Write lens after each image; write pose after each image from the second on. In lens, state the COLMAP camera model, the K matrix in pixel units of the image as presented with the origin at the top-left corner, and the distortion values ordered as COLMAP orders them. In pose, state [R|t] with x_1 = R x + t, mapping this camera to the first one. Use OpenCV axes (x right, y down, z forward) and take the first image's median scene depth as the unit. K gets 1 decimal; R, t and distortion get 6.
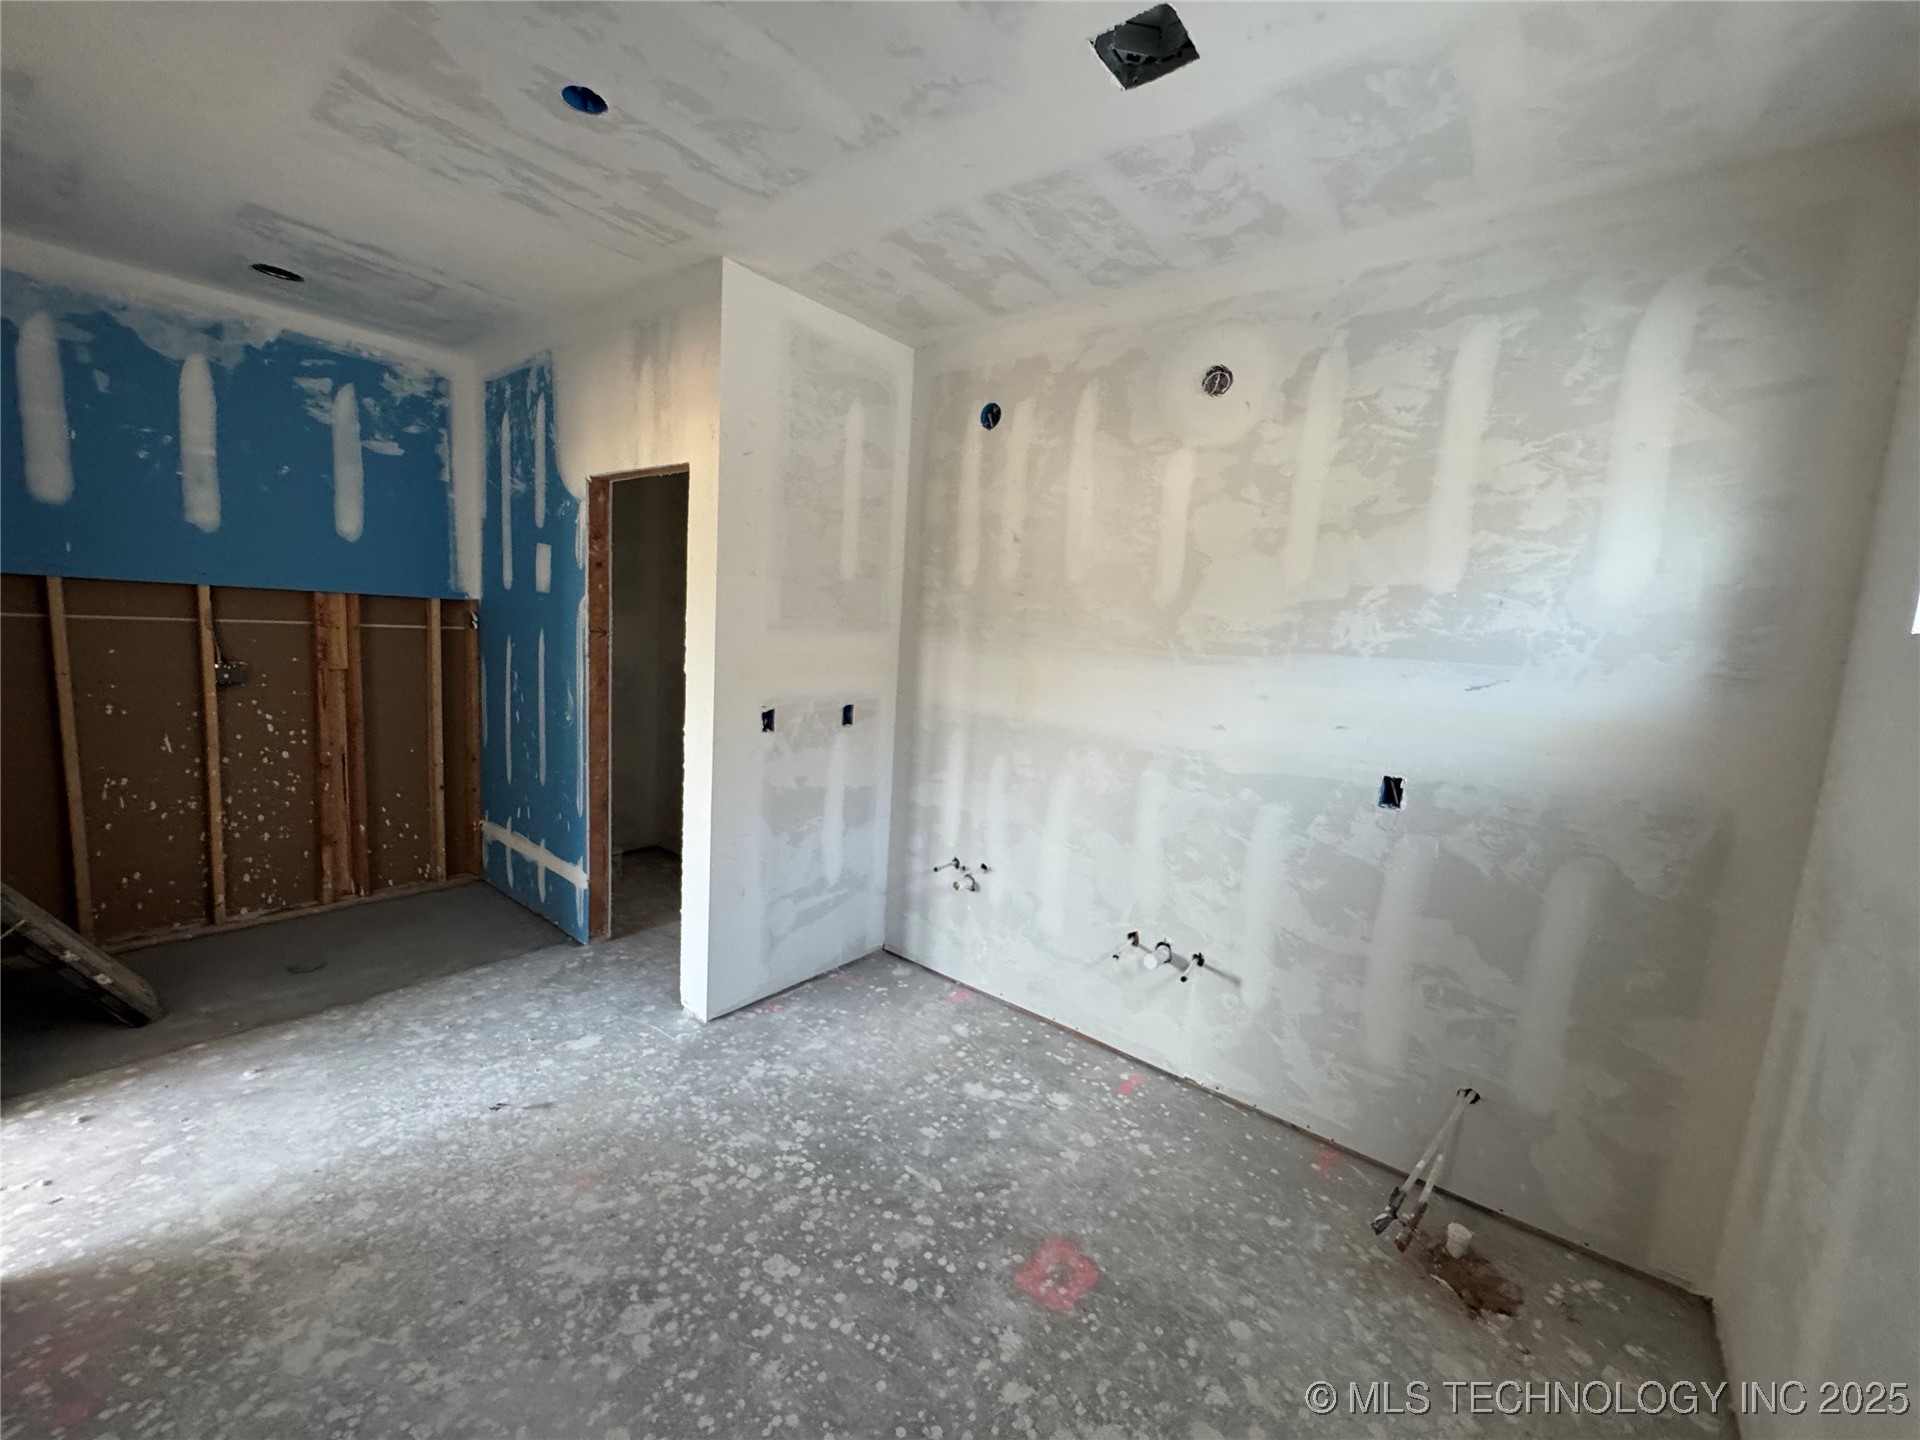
lens RADIAL K [[764.2, 0, 959.8], [0, 764.2, 714.1], [0, 0, 1]] dist [-0.004065, -0.000172]
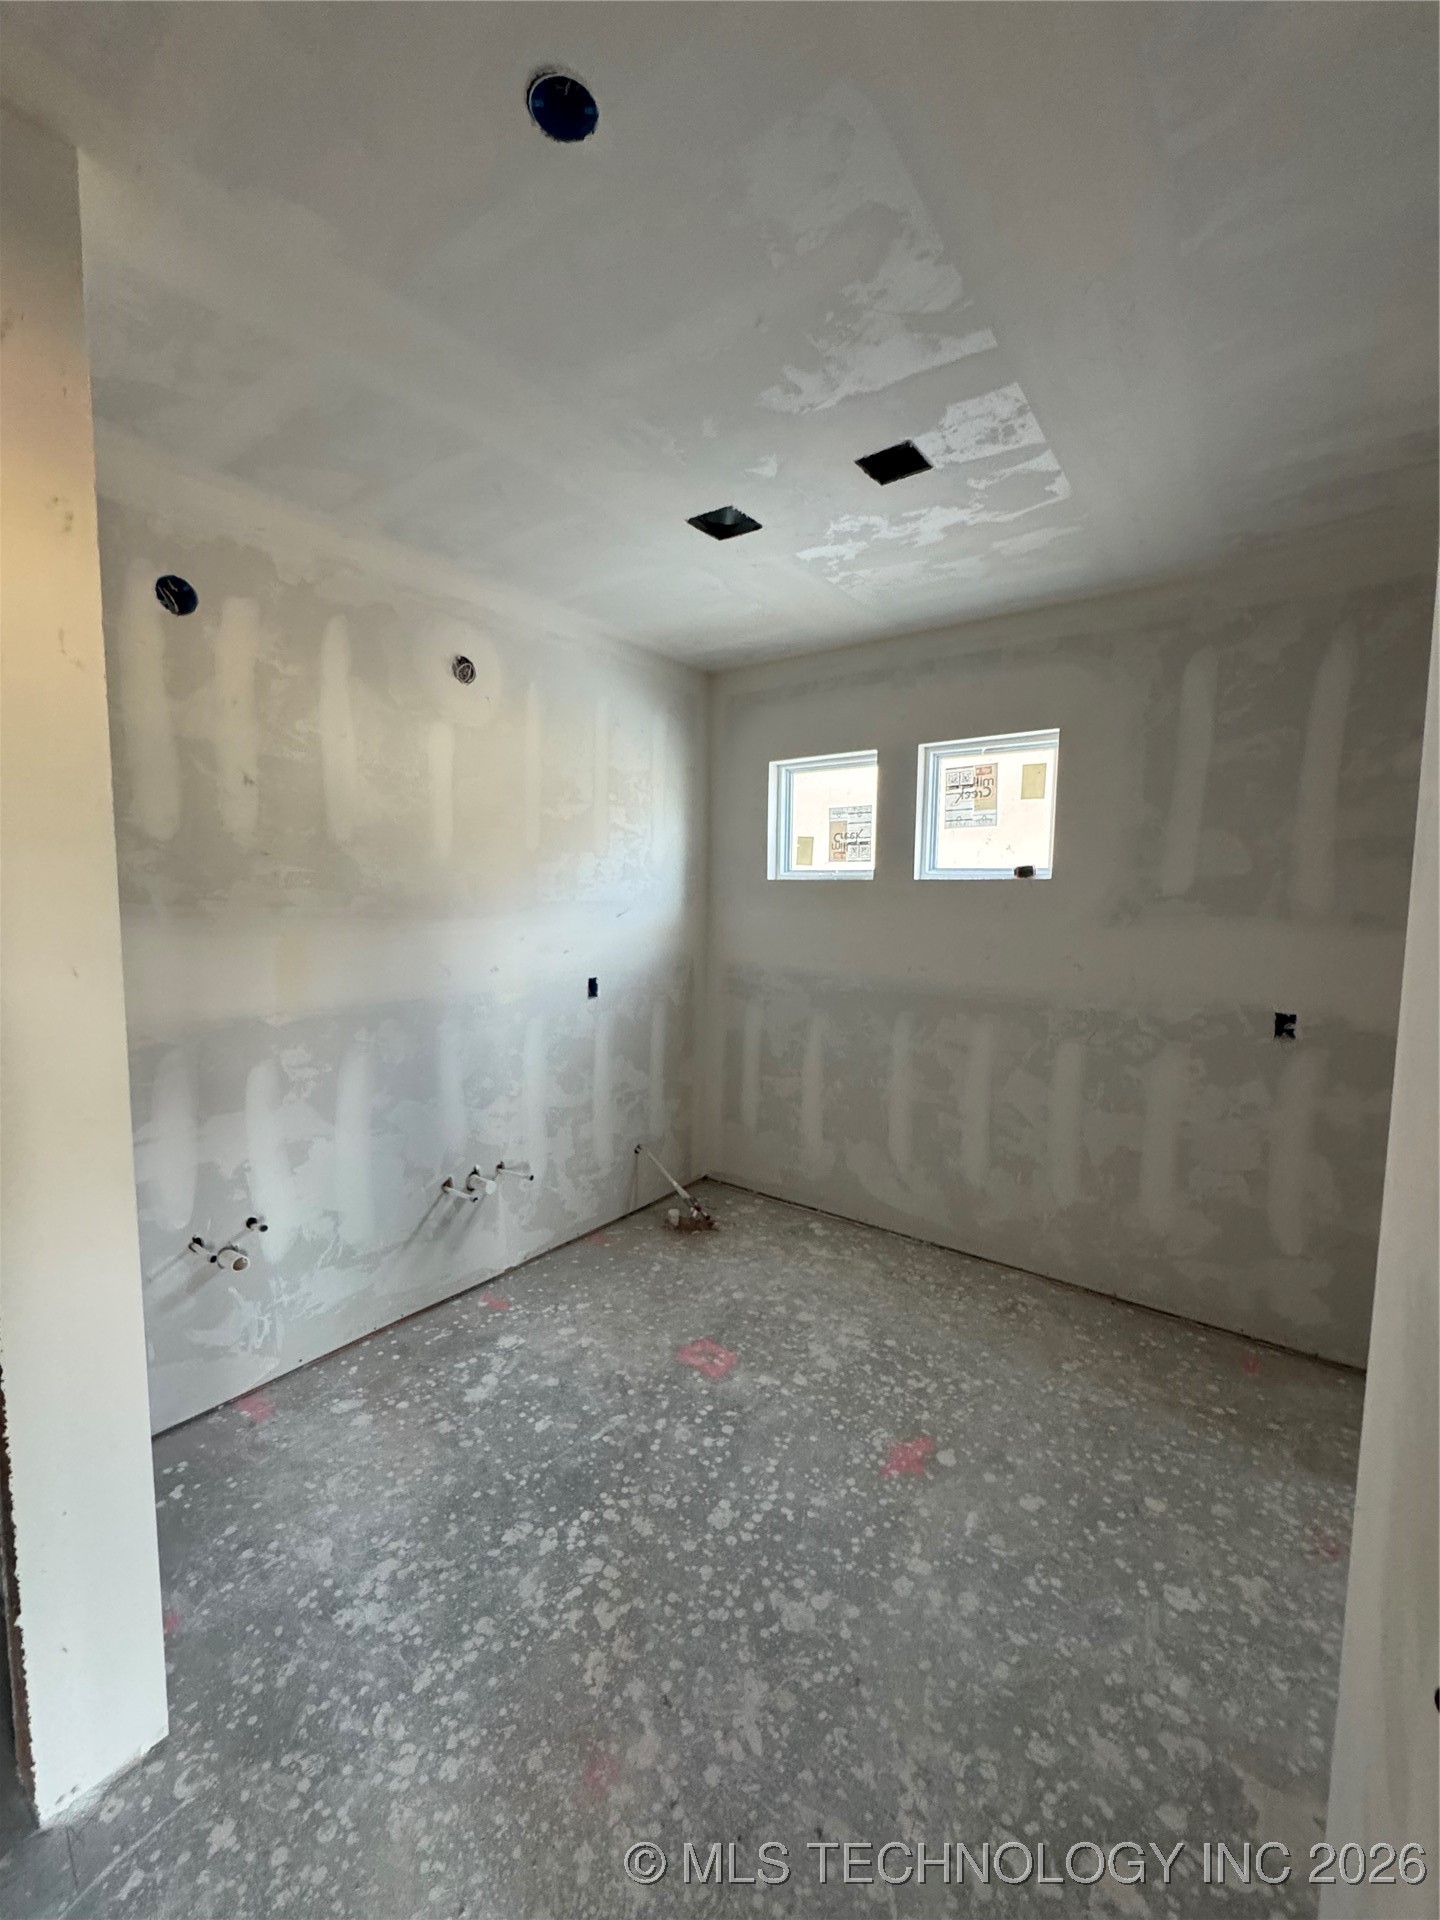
lens RADIAL K [[764.2, 0, 717.7], [0, 764.2, 953.1], [0, 0, 1]] dist [-0.004065, -0.000172]
pose [[-0.020419, -0.143155, 0.989490, -1.067934], [0.106548, 0.983748, 0.144523, -0.181078], [-0.994098, 0.108379, -0.004834, 0.841684]]
